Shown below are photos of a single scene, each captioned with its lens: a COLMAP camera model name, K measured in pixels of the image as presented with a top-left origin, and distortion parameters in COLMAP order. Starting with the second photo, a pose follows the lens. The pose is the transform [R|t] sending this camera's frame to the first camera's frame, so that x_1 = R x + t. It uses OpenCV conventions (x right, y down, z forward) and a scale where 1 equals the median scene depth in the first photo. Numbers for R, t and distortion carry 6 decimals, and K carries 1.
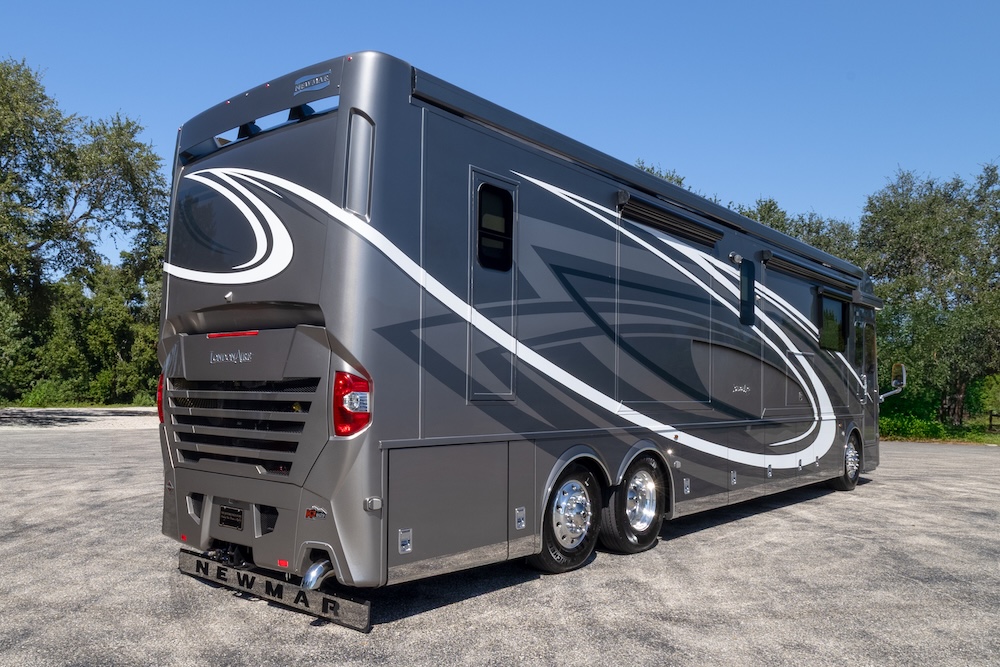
lens RADIAL K [[798.8, 0, 458.8], [0, 798.8, 337.9], [0, 0, 1]] dist [-0.000886, -0.001095]
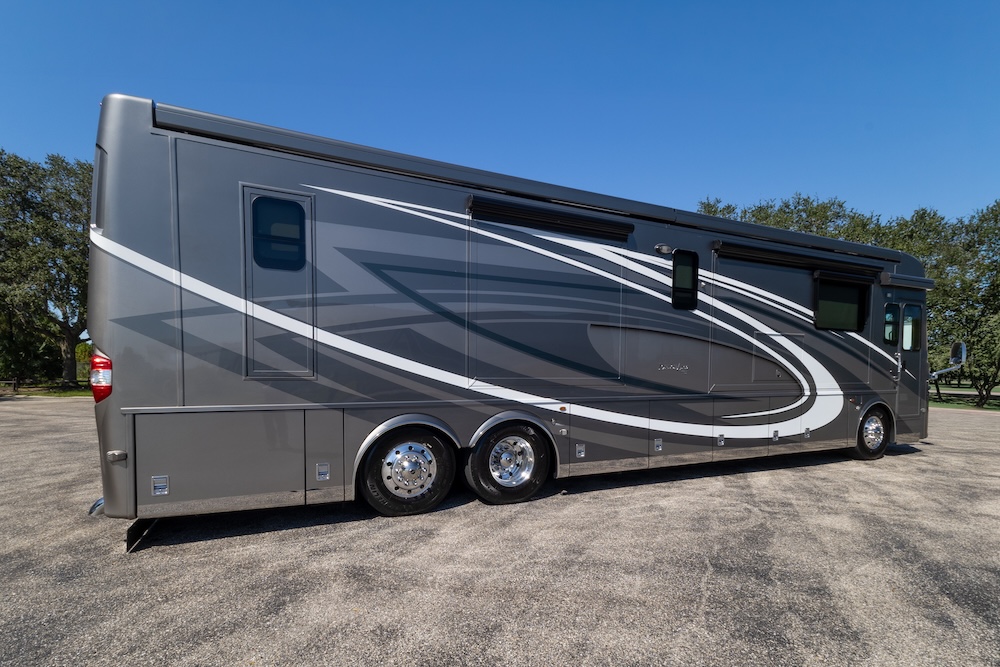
lens RADIAL K [[480.1, 0, 499.7], [0, 480.1, 376.5], [0, 0, 1]] dist [0.017366, 0.000234]
pose [[0.915933, -0.002557, -0.401322, 0.531539], [0.032061, 0.997250, 0.066819, 0.032098], [0.400048, -0.074068, 0.913497, 0.374001]]
